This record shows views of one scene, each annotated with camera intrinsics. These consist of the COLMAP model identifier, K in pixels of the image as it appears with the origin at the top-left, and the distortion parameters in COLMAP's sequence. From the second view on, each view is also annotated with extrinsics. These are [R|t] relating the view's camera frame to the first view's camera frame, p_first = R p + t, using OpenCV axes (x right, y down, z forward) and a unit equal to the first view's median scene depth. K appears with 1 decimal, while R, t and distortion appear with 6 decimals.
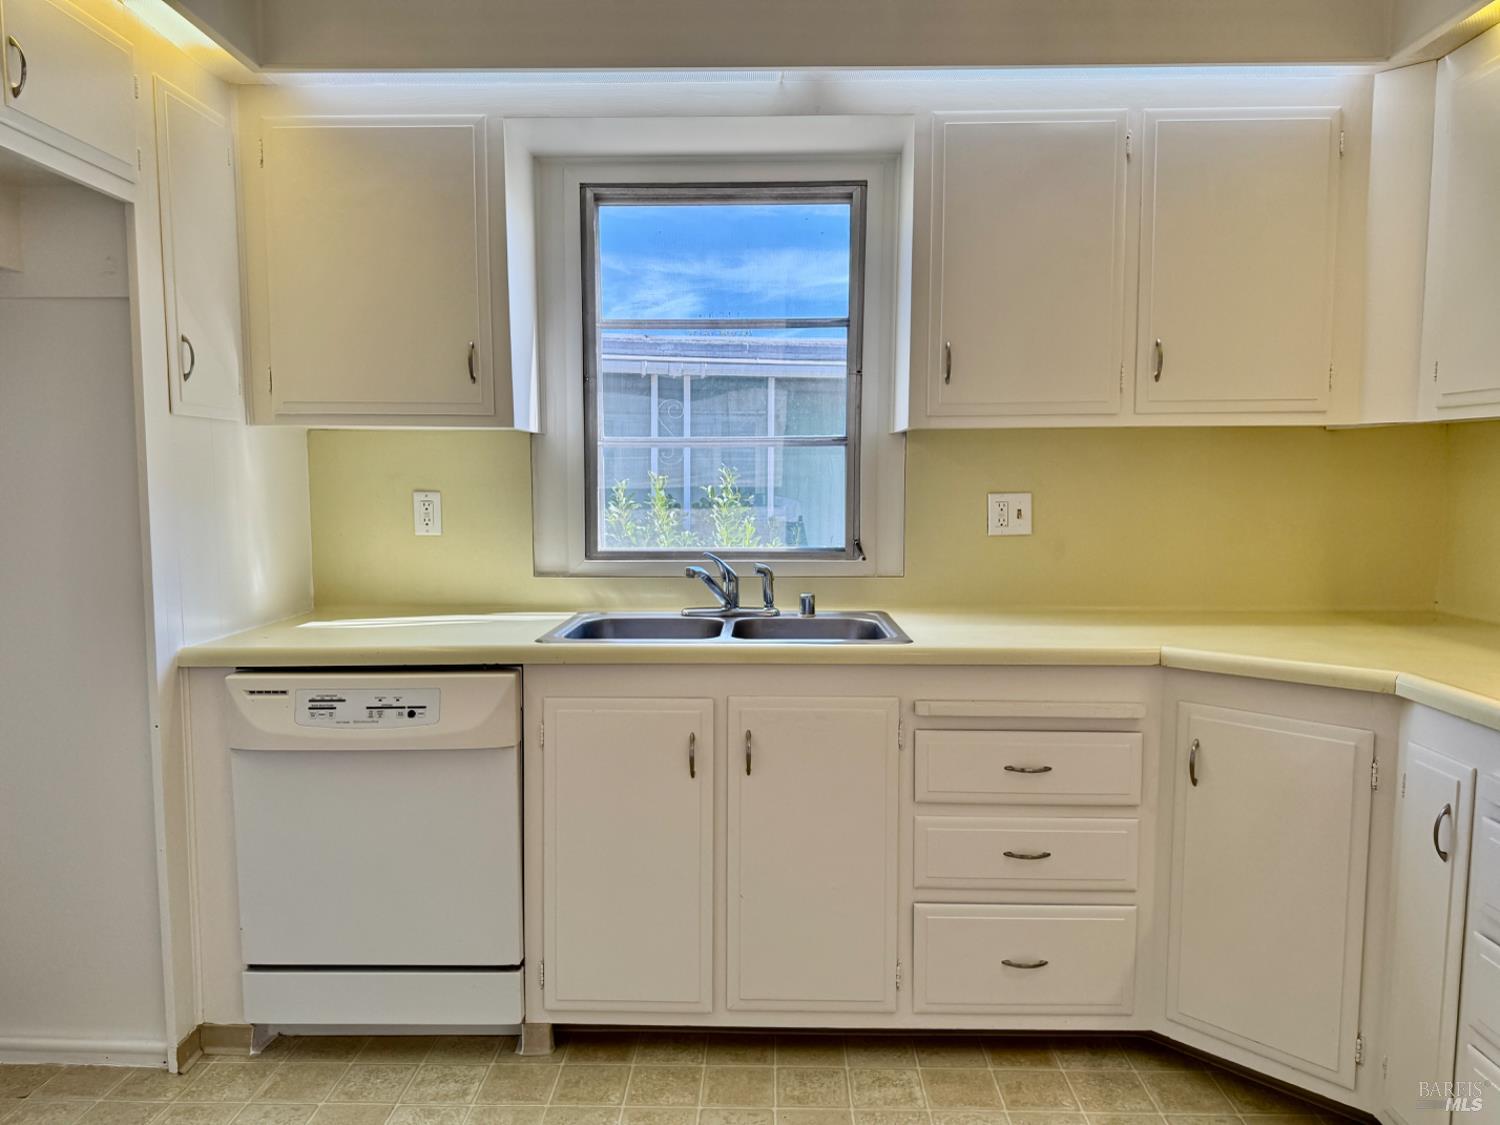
lens RADIAL K [[1059.2, 0, 730.0], [0, 1059.2, 574.5], [0, 0, 1]] dist [0.070031, -0.076415]
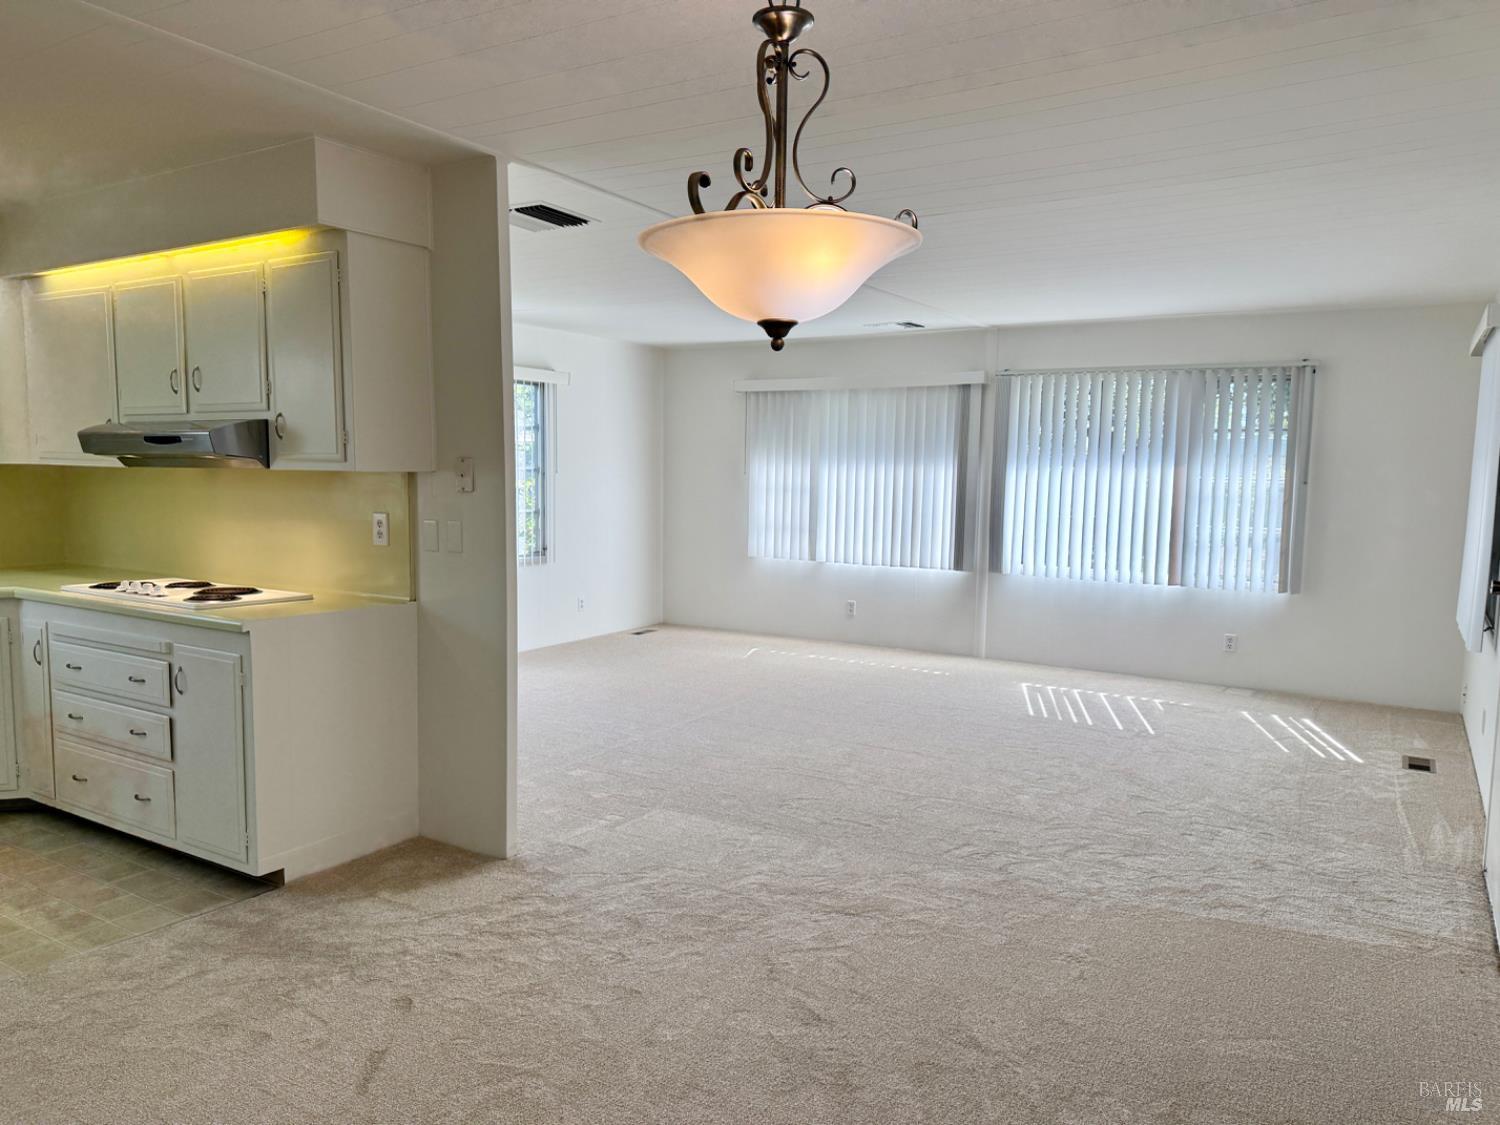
lens RADIAL K [[1059.2, 0, 736.8], [0, 1059.2, 570.4], [0, 0, 1]] dist [0.070031, -0.076415]
pose [[0.514171, -0.078219, 0.854114, -0.385265], [0.068406, 0.996400, 0.050070, 0.037984], [-0.854956, 0.032682, 0.517670, -1.091689]]
